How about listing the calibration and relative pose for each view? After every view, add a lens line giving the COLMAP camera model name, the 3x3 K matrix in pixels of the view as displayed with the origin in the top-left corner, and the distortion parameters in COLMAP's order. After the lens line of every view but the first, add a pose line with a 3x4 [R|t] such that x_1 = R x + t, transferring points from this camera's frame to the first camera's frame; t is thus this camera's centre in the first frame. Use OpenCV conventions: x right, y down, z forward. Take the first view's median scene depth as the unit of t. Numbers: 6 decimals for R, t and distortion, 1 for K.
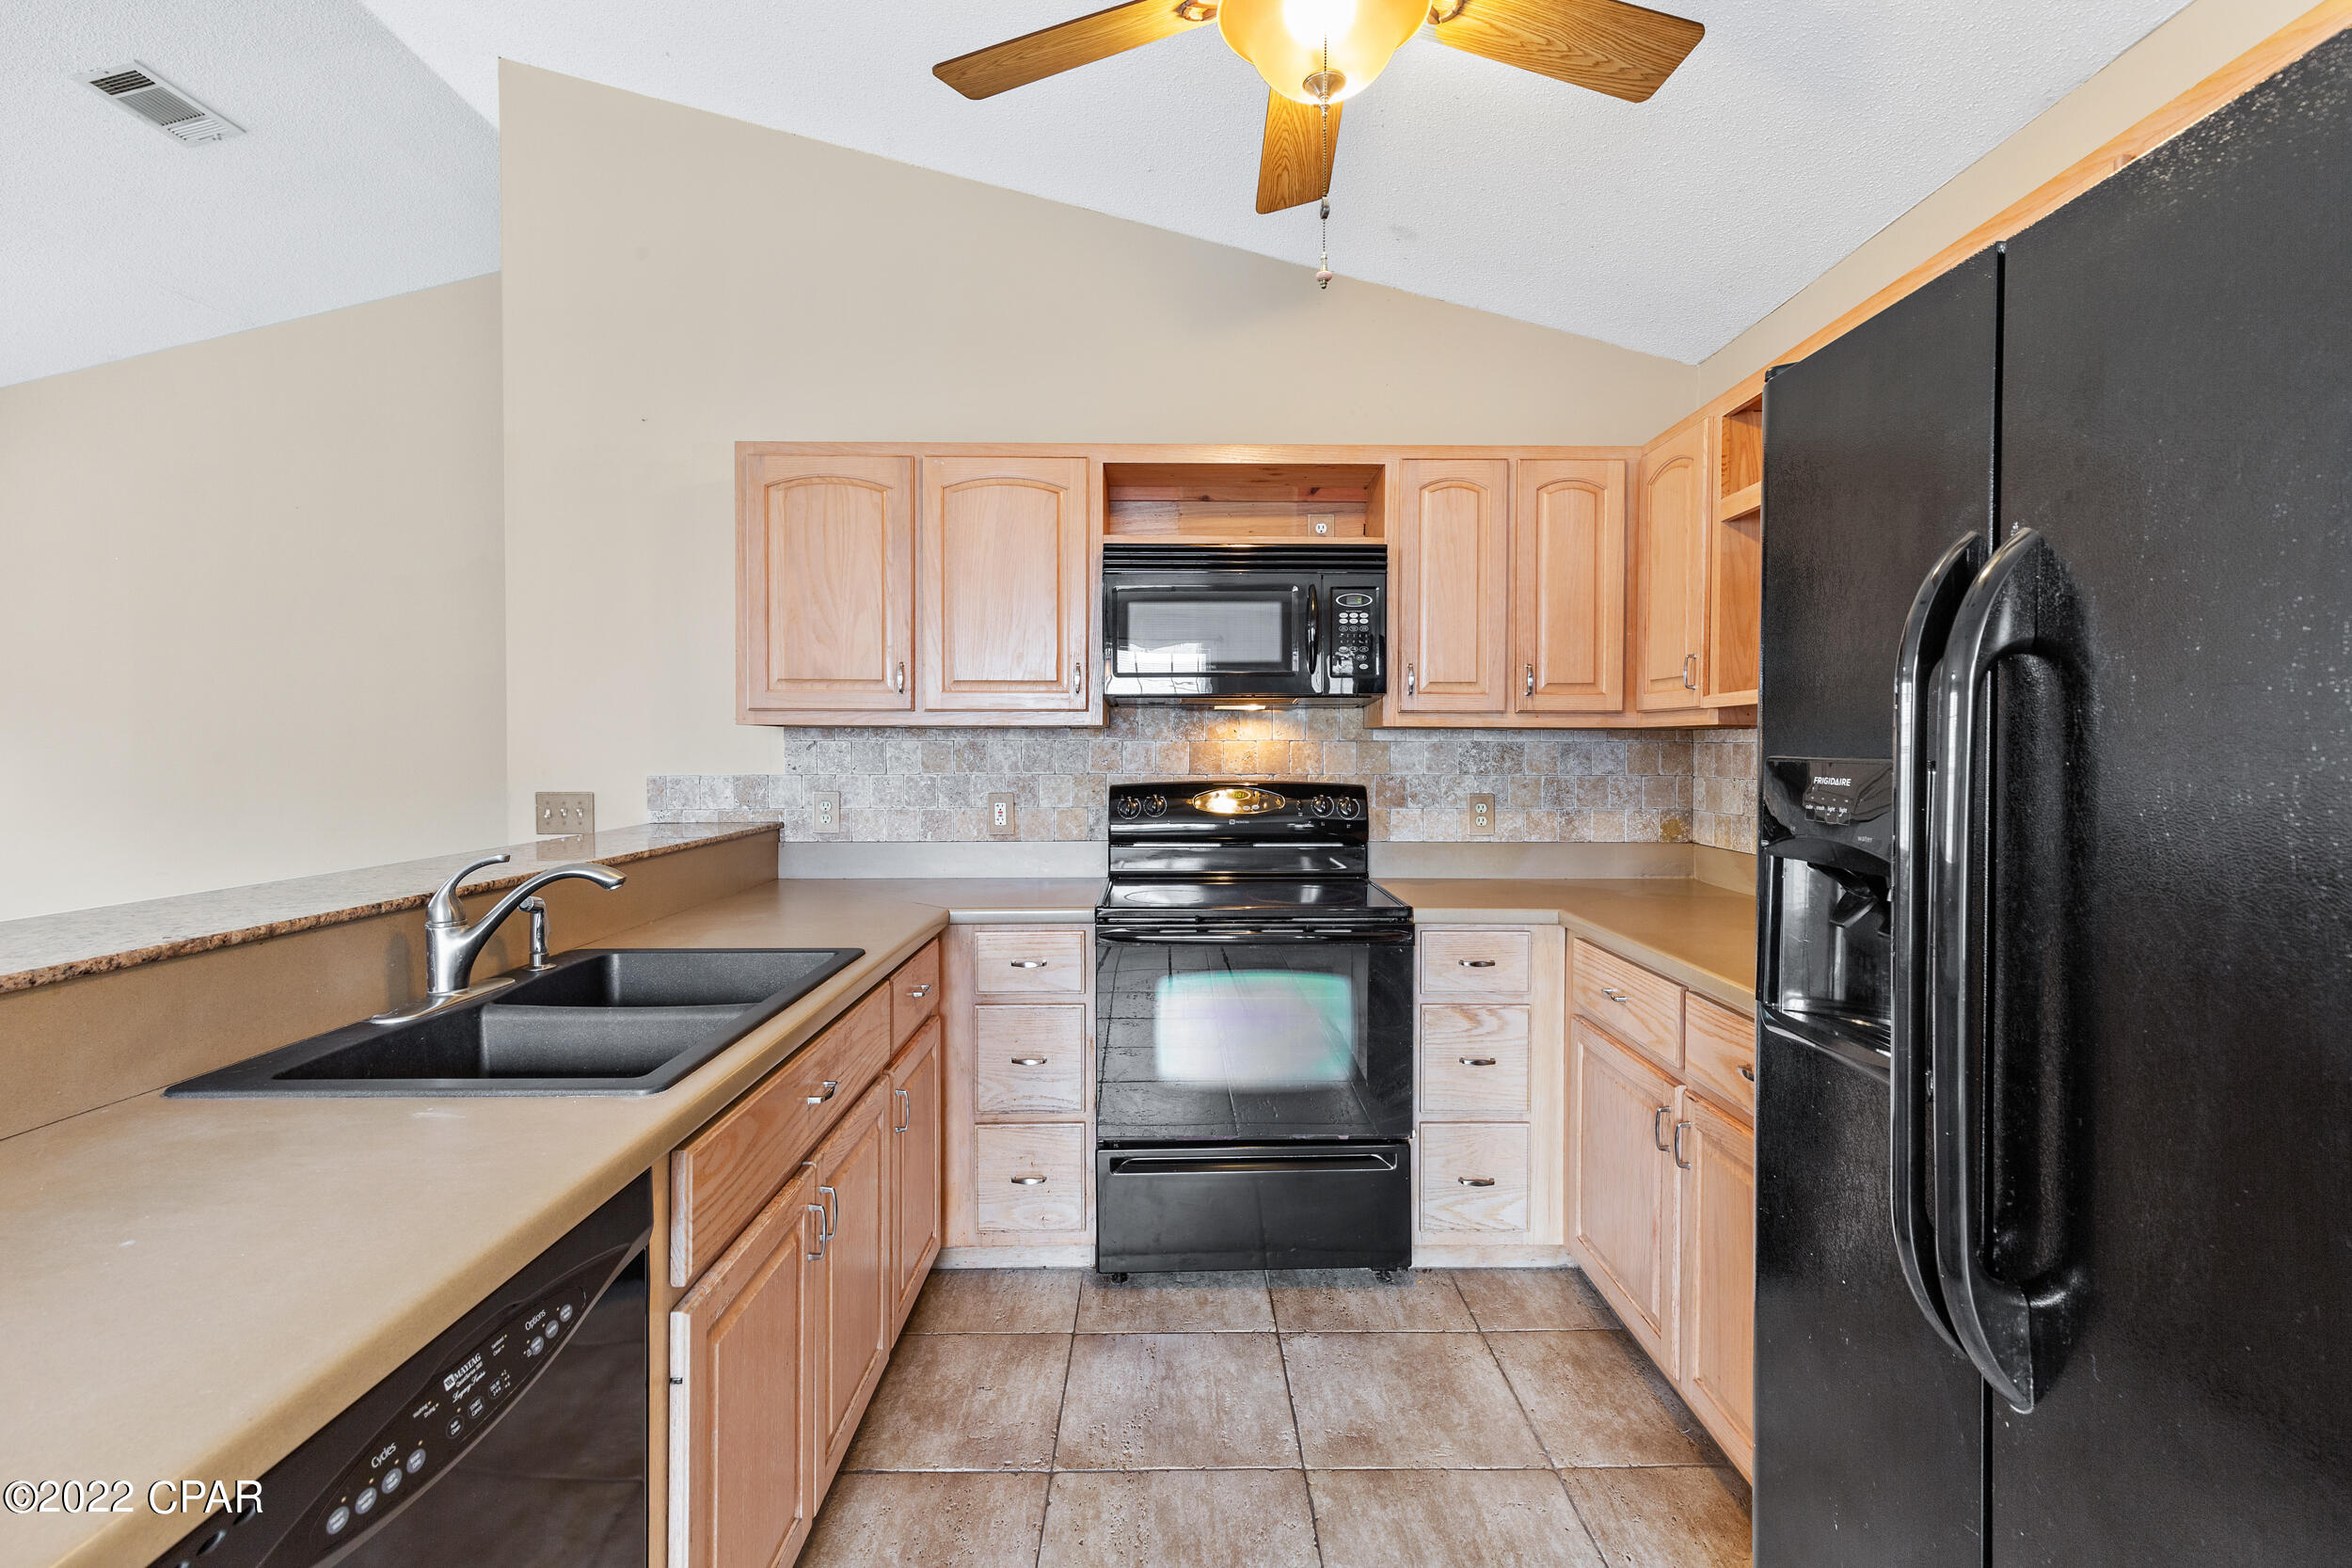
lens RADIAL K [[1078.0, 0, 1193.5], [0, 1078.0, 758.1], [0, 0, 1]] dist [0.013462, -0.002691]
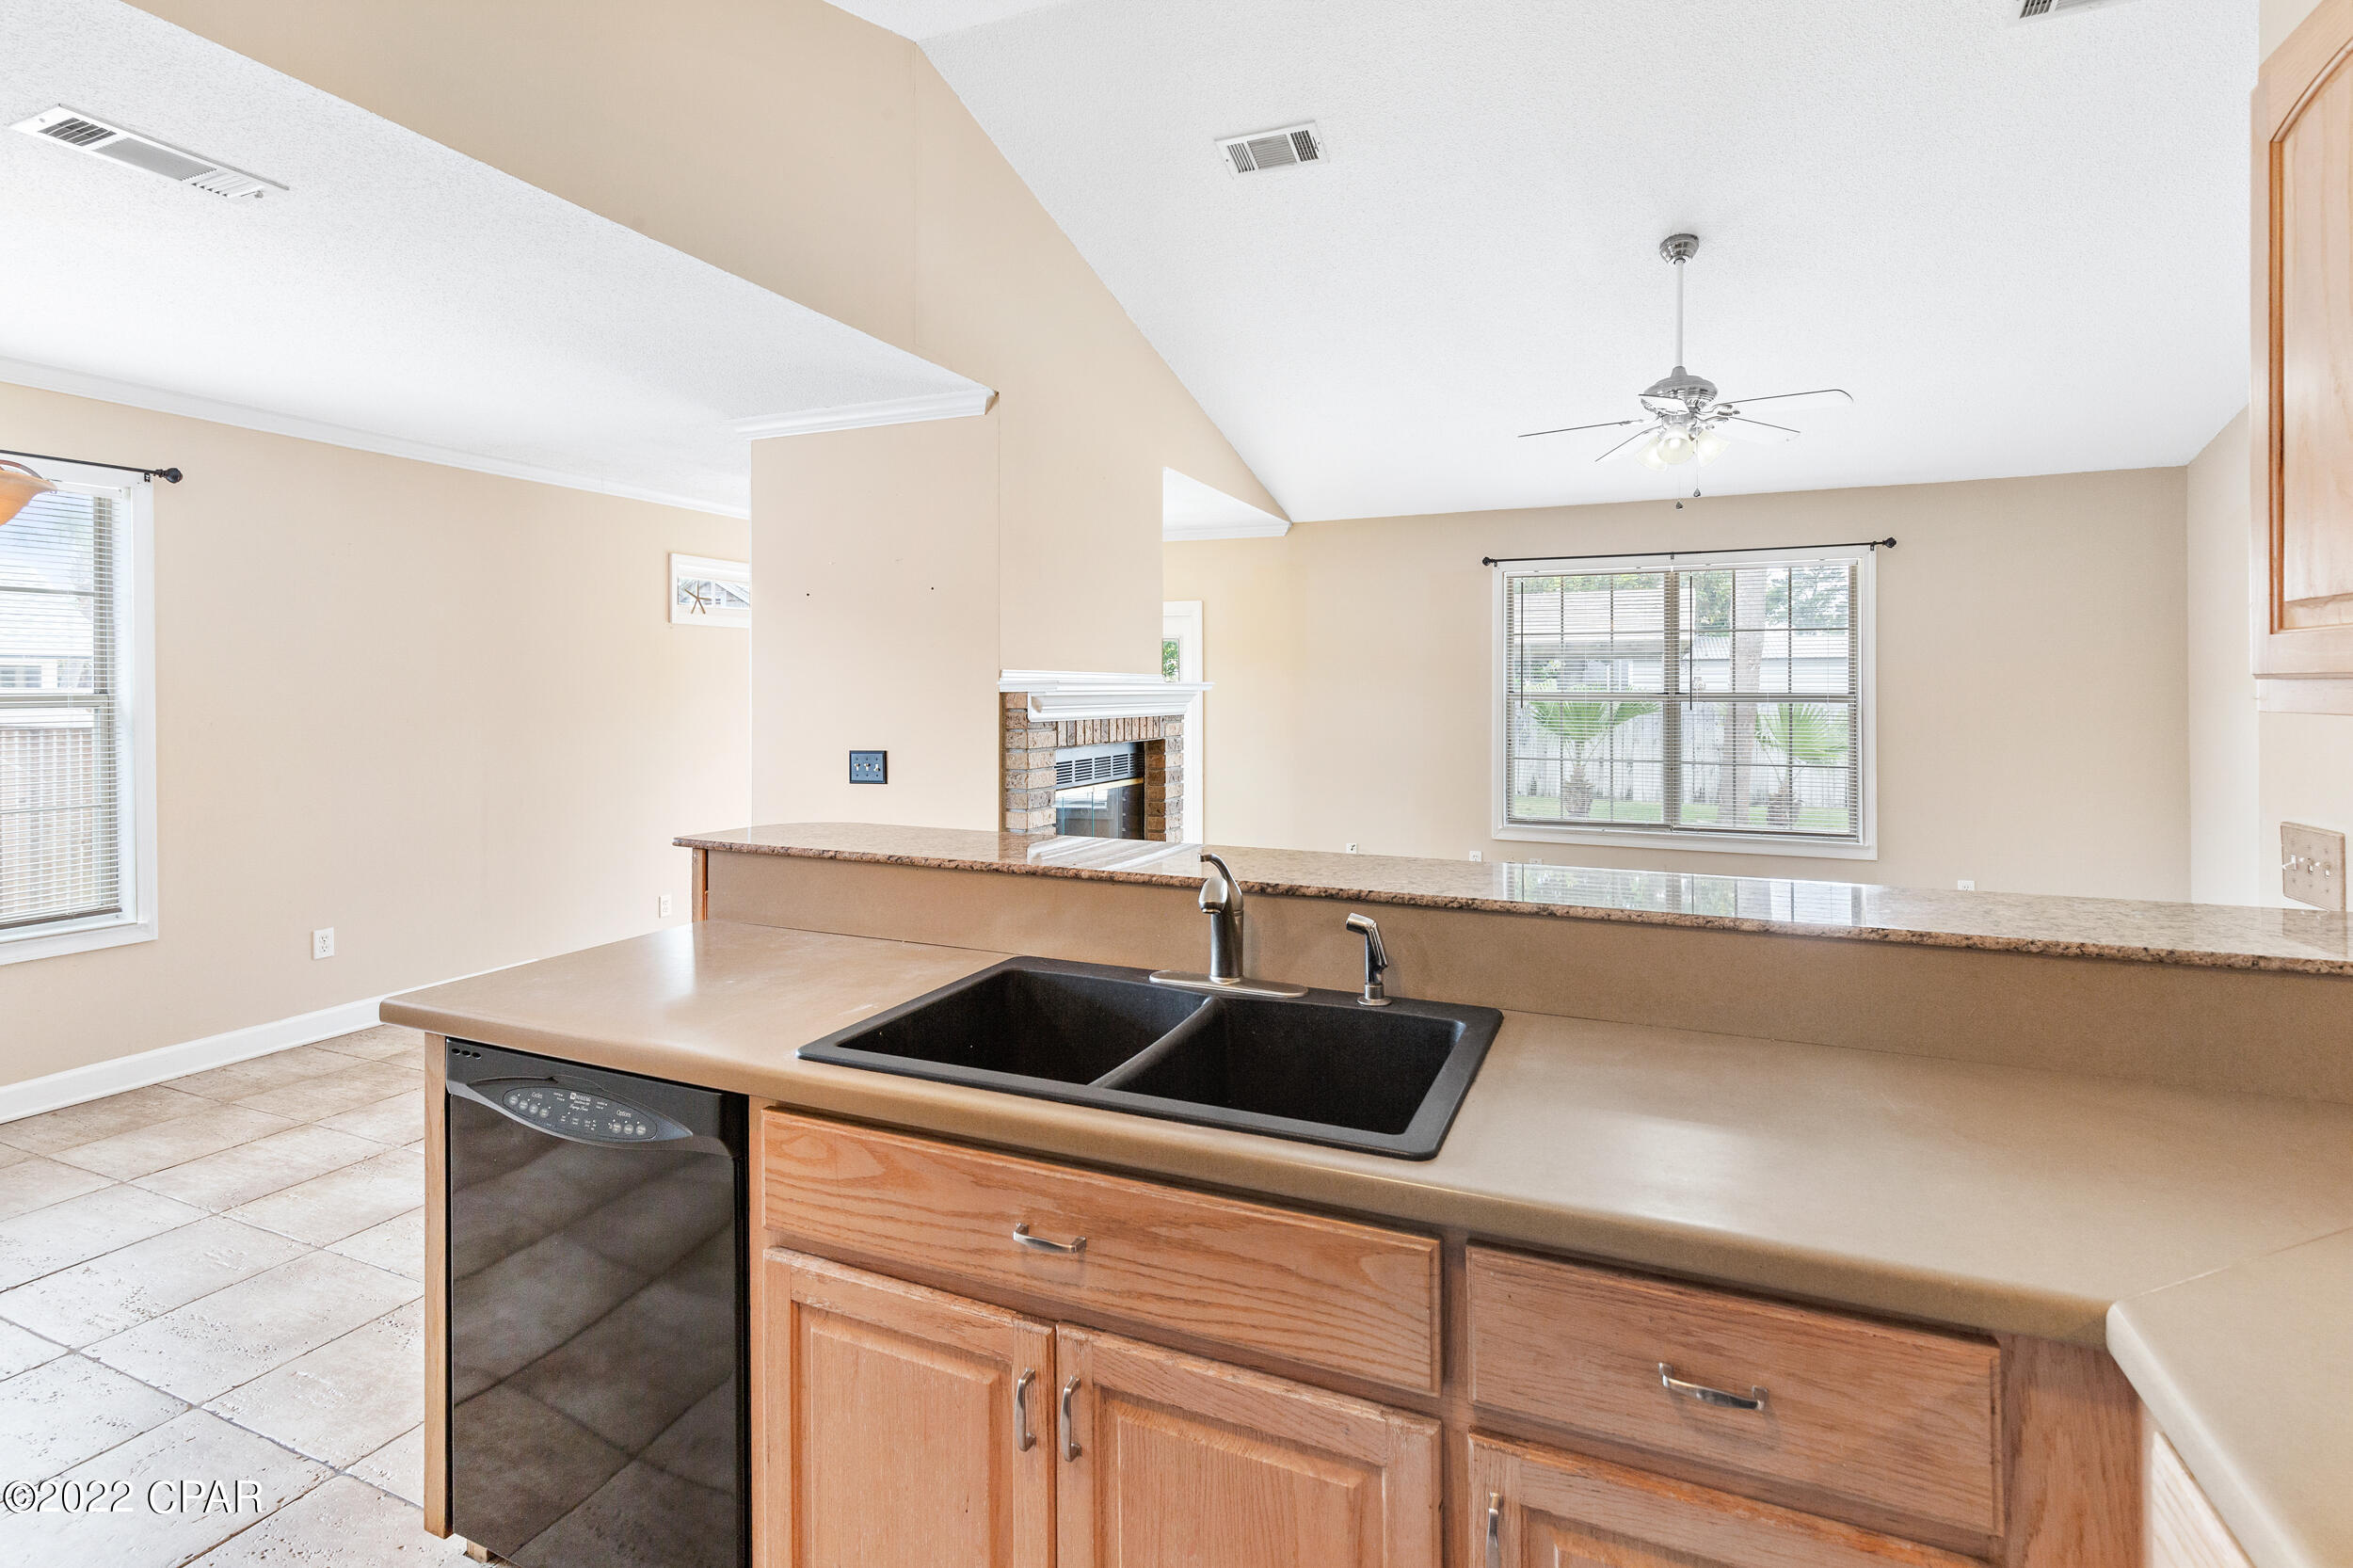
lens RADIAL K [[1078.6, 0, 1200.0], [0, 1078.6, 695.8], [0, 0, 1]] dist [0.013462, -0.002691]
pose [[-0.401151, 0.010903, -0.915947, 0.356157], [-0.008116, 0.999848, 0.015456, -0.092268], [0.915976, 0.013634, -0.401002, 1.671151]]
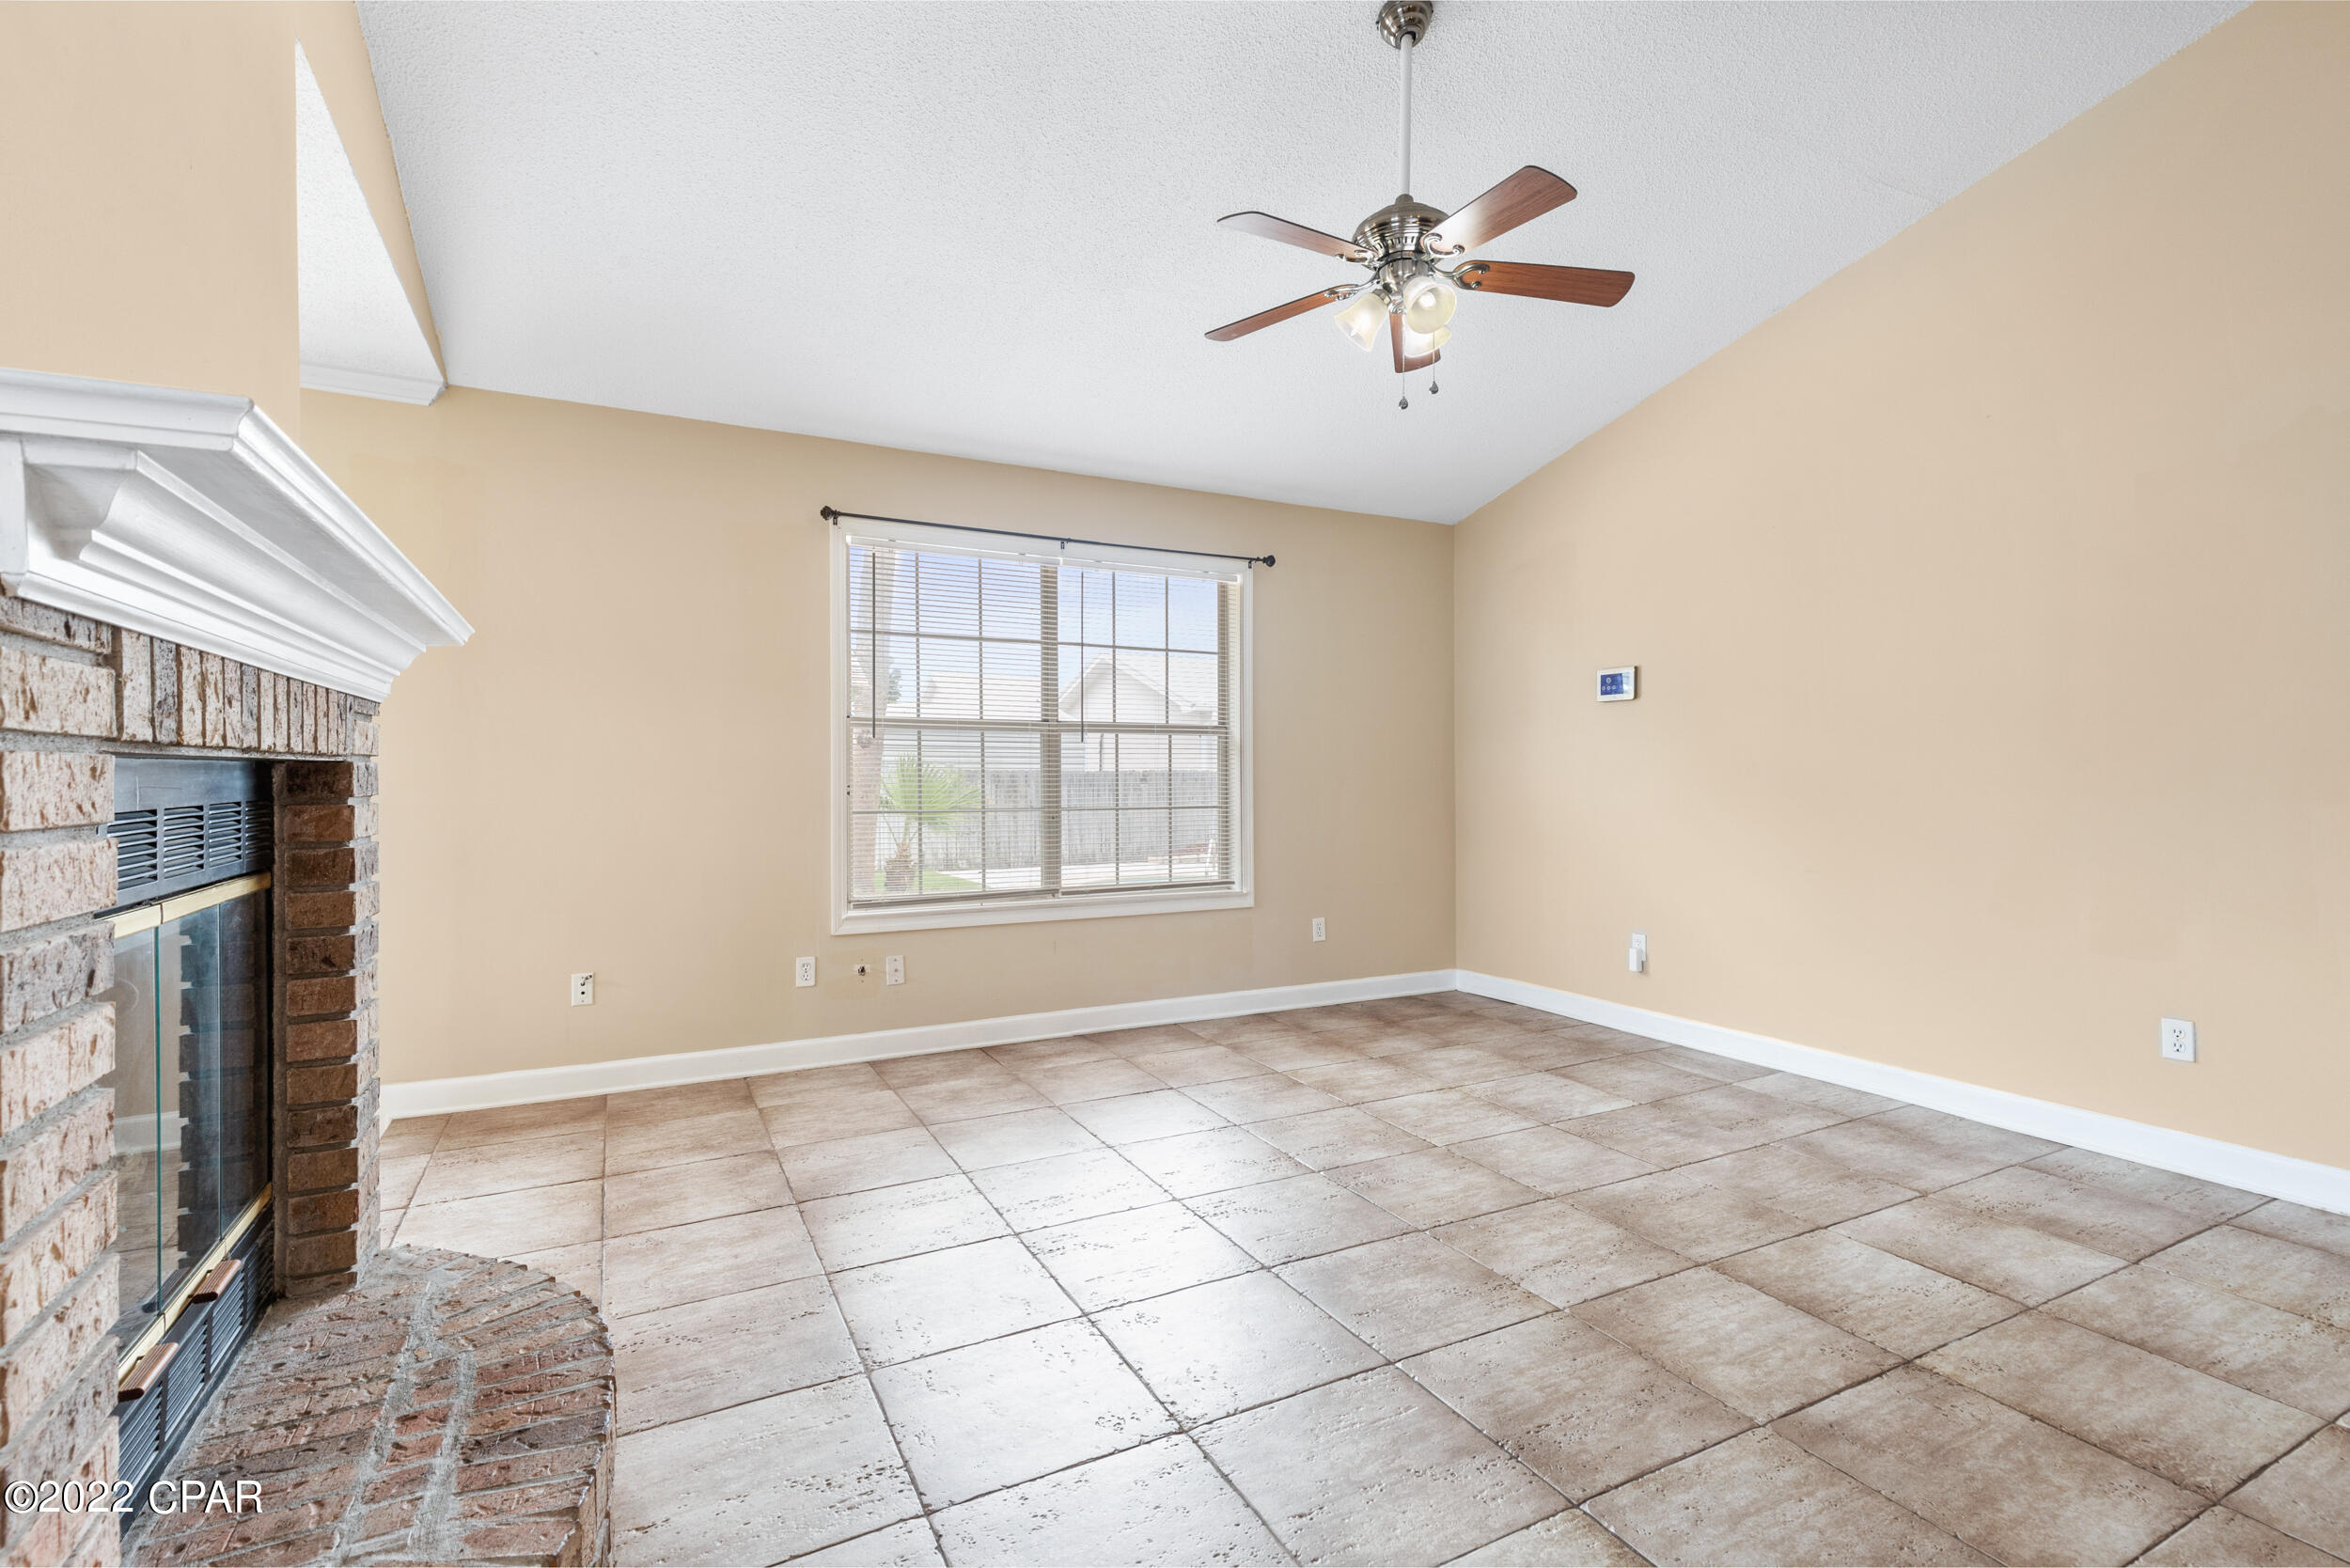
lens RADIAL K [[1077.2, 0, 1209.4], [0, 1077.2, 786.0], [0, 0, 1]] dist [0.013462, -0.002691]
pose [[0.469294, 0.017463, -0.882869, -1.253775], [-0.009113, 0.999847, 0.014932, 0.112890], [0.882995, 0.001038, 0.469381, 0.407414]]
